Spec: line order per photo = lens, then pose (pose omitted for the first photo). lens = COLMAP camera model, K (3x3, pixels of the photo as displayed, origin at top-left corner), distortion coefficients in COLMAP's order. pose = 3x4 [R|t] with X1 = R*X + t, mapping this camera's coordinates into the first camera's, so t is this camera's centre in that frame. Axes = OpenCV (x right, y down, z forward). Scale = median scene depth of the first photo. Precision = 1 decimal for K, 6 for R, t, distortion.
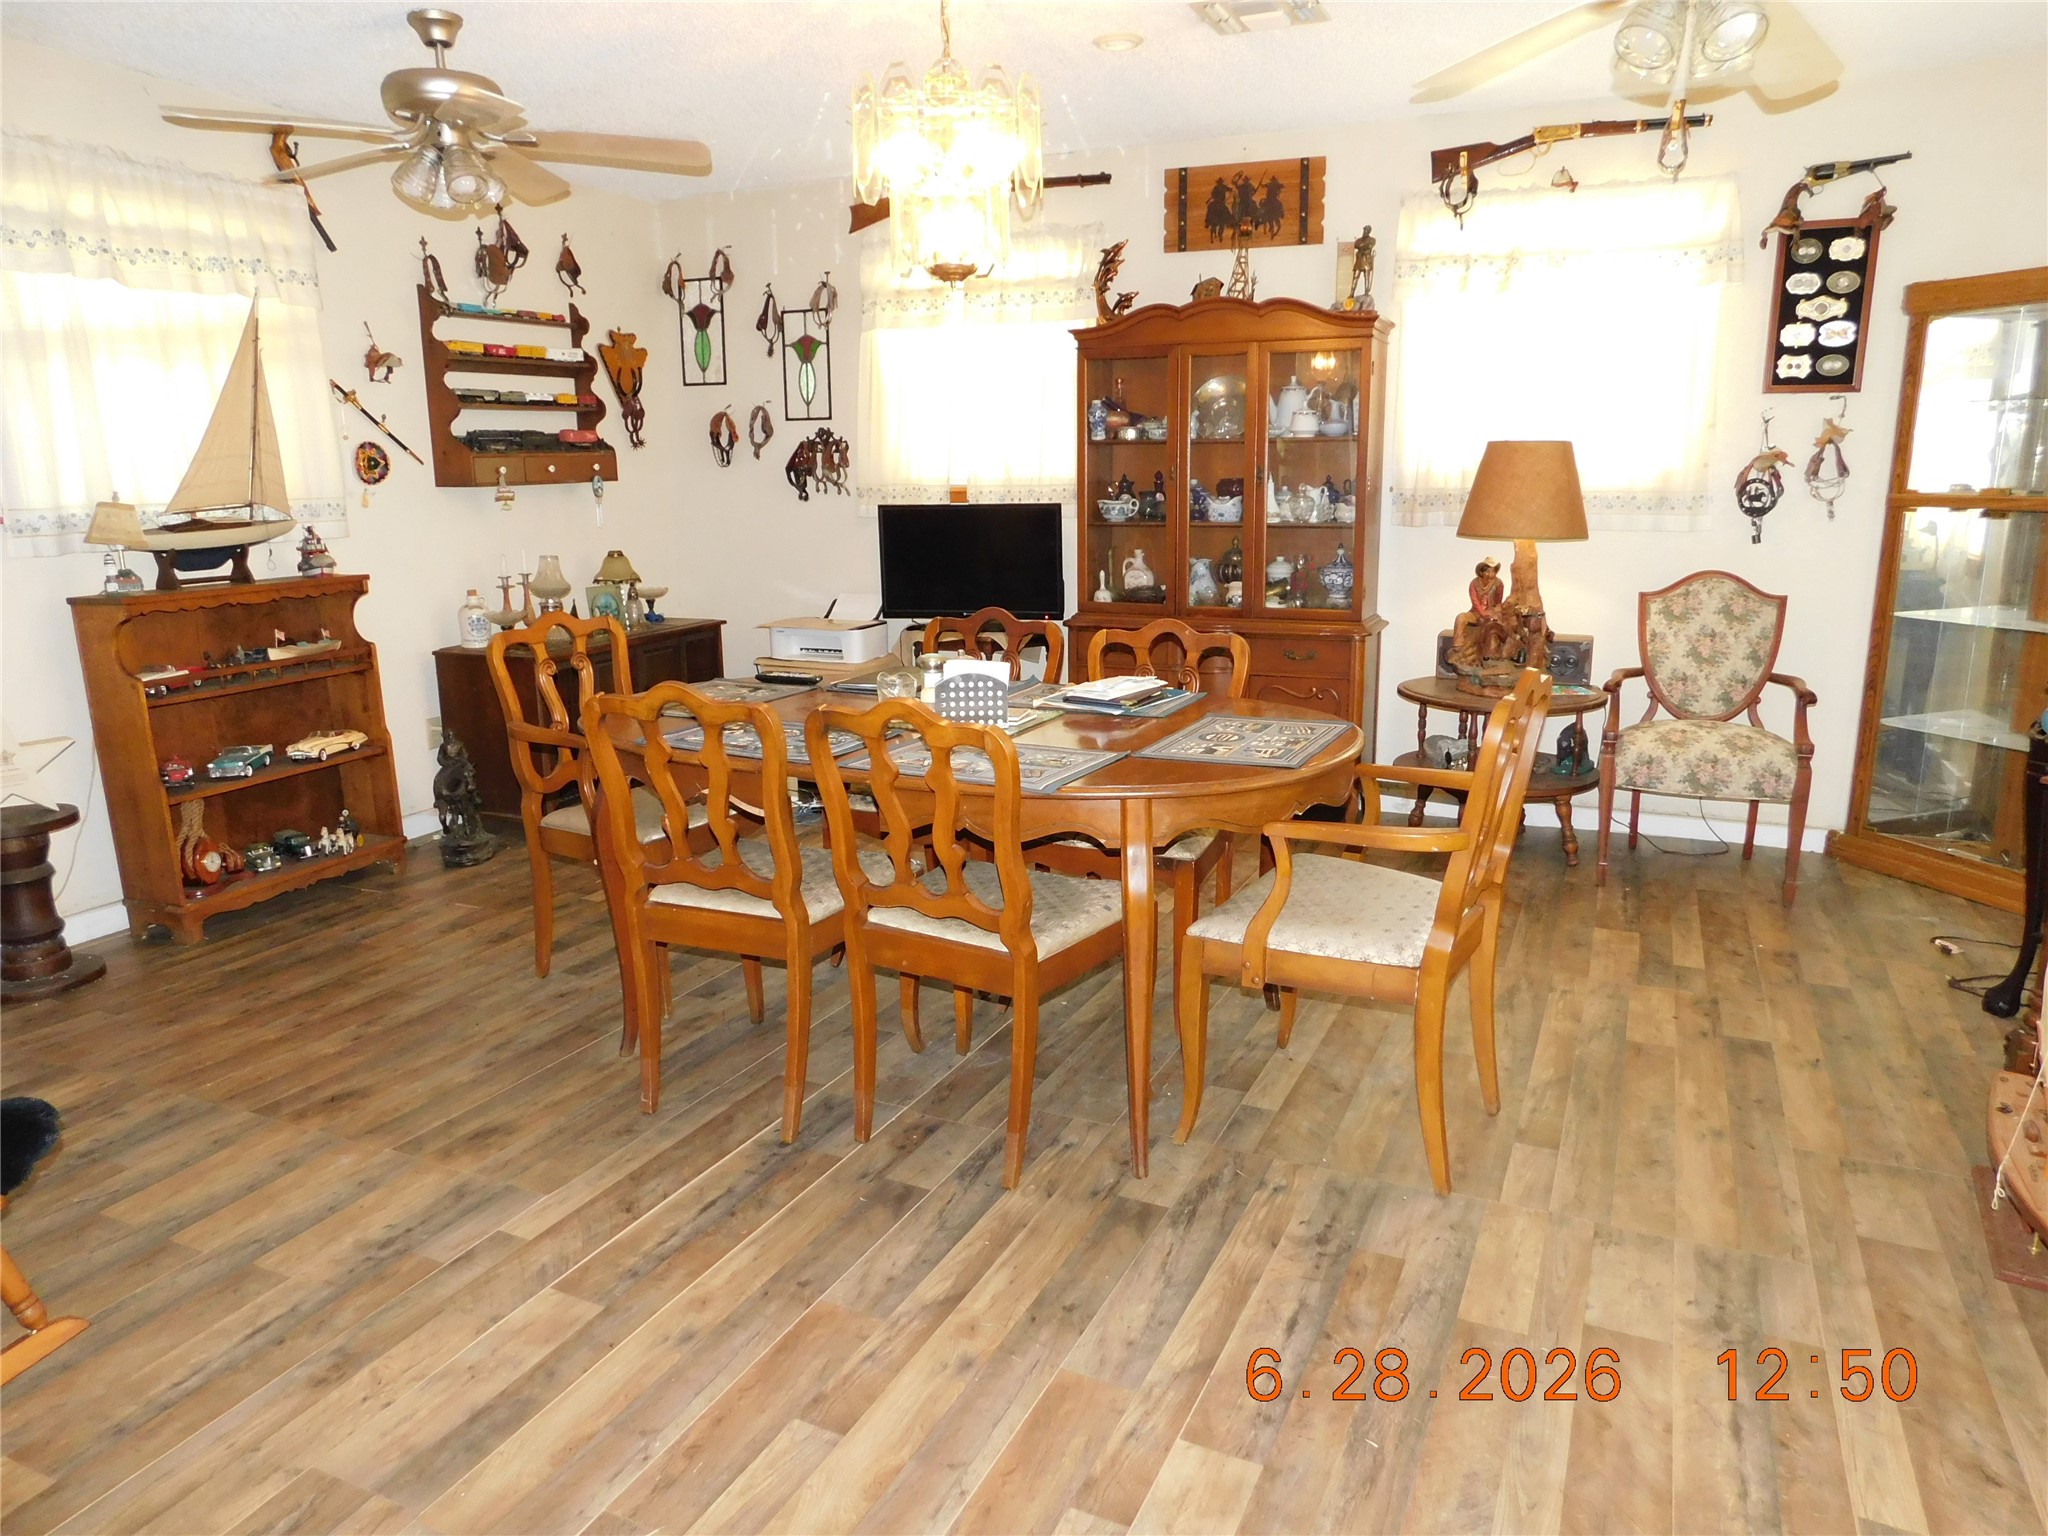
lens RADIAL K [[1354.2, 0, 1032.3], [0, 1354.2, 762.2], [0, 0, 1]] dist [-0.063287, 0.045744]
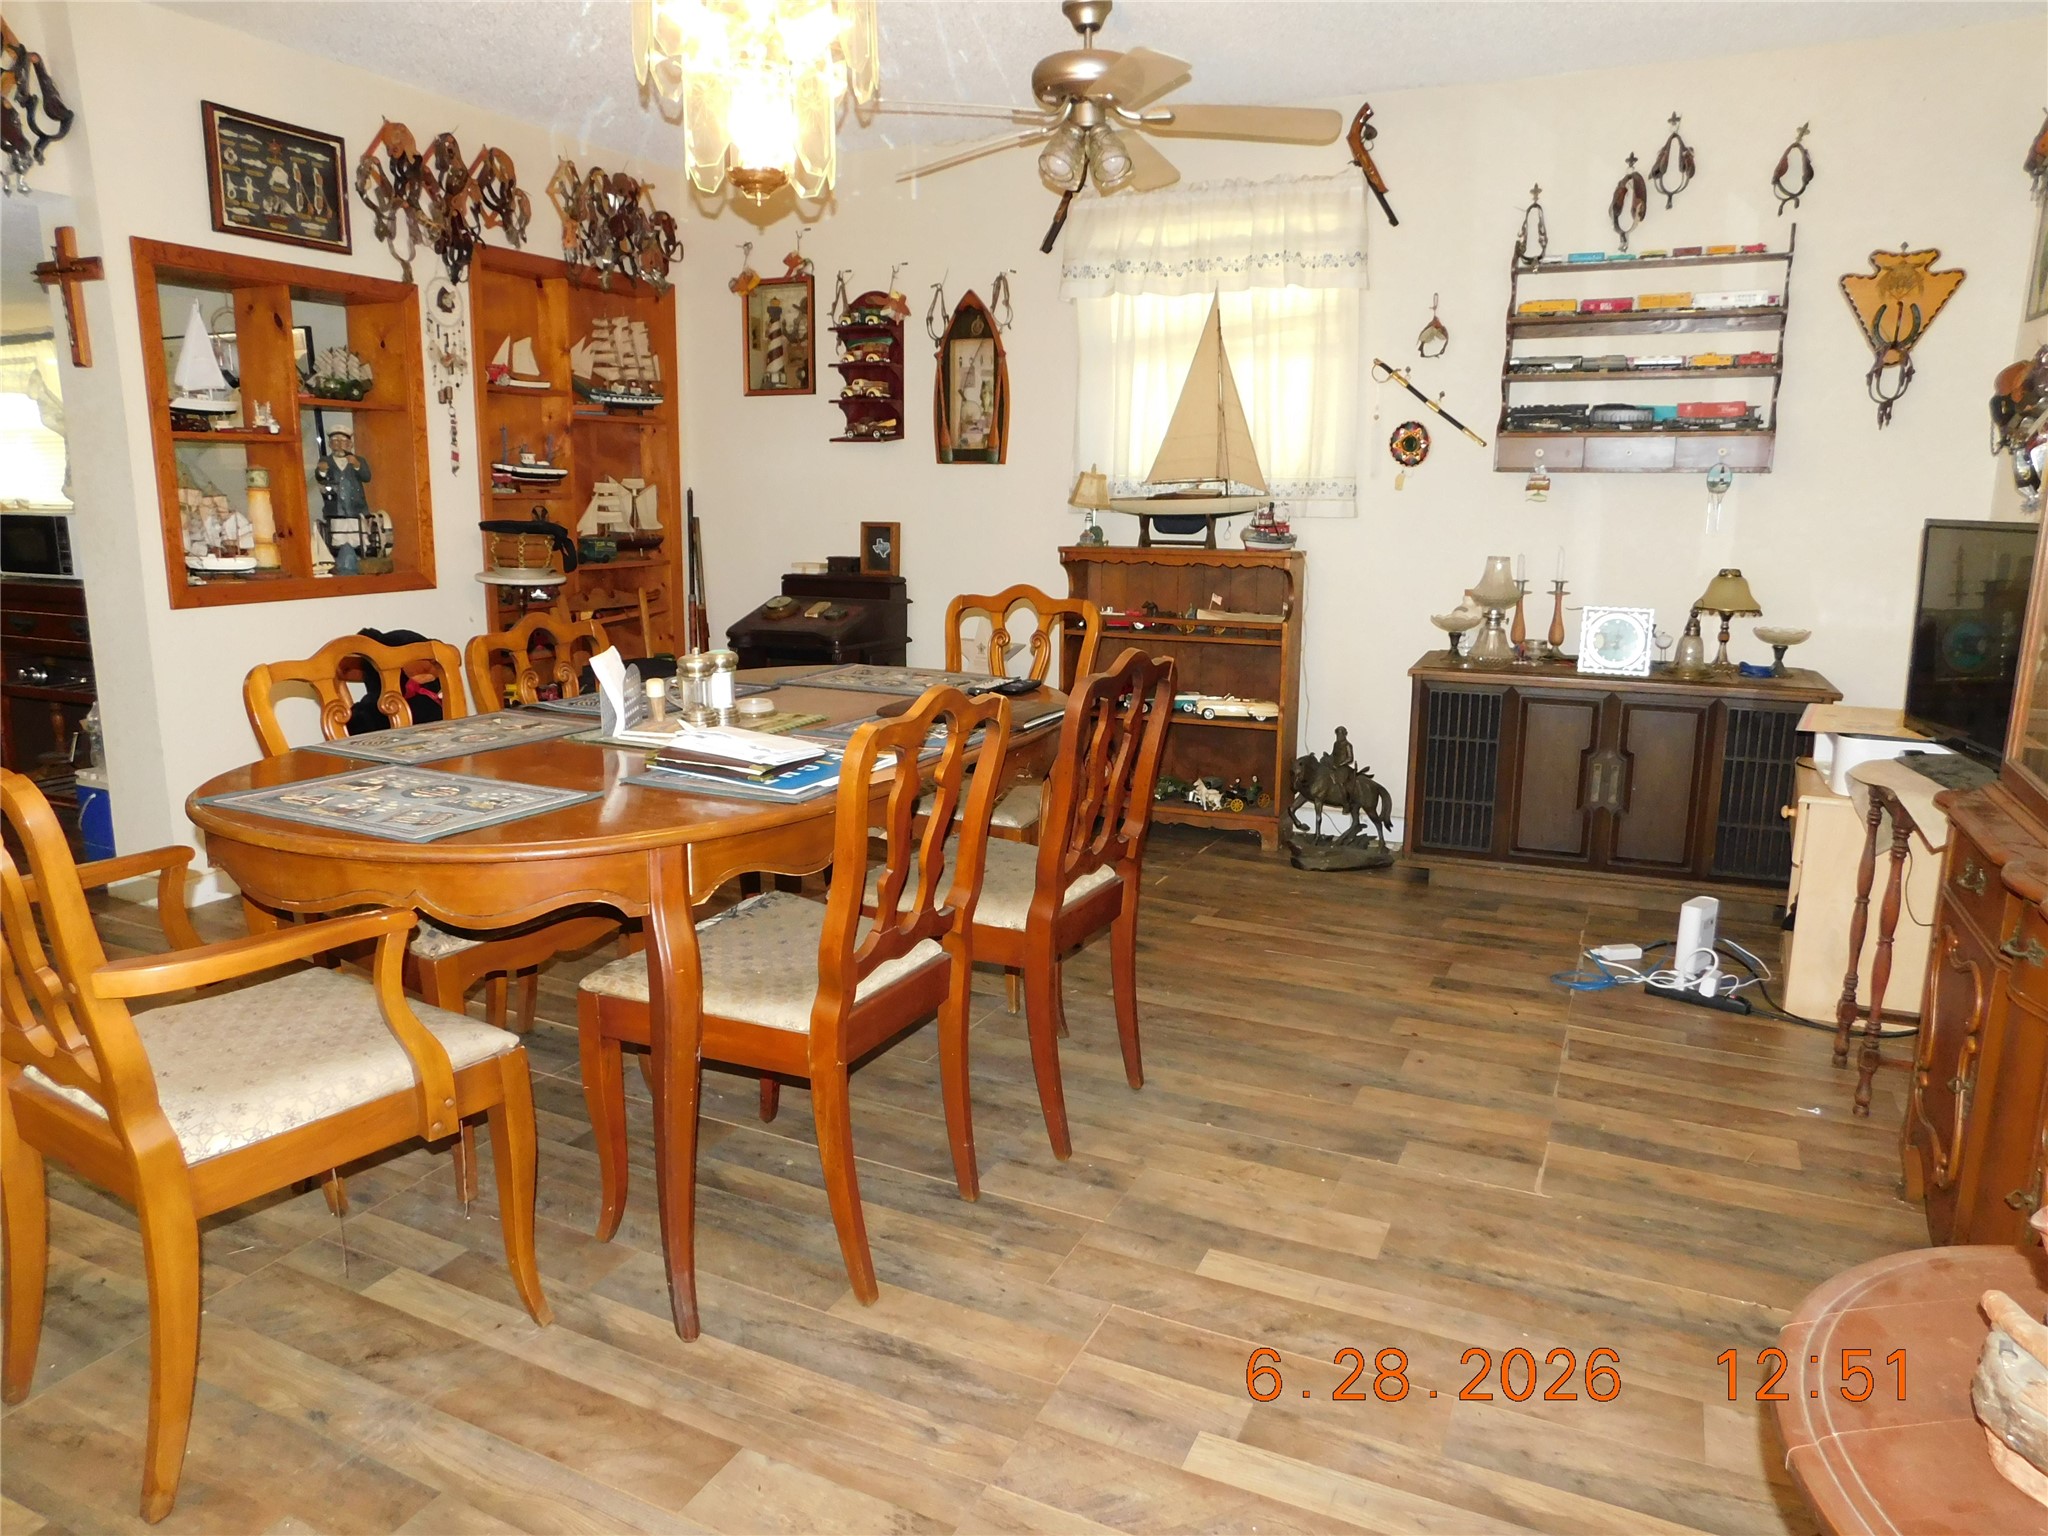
lens RADIAL K [[1354.2, 0, 1032.3], [0, 1354.2, 762.2], [0, 0, 1]] dist [-0.063287, 0.045744]
pose [[-0.015076, 0.209054, -0.977788, 0.503680], [-0.223359, 0.952484, 0.207088, -0.150501], [0.974620, 0.221520, 0.032334, 0.778528]]
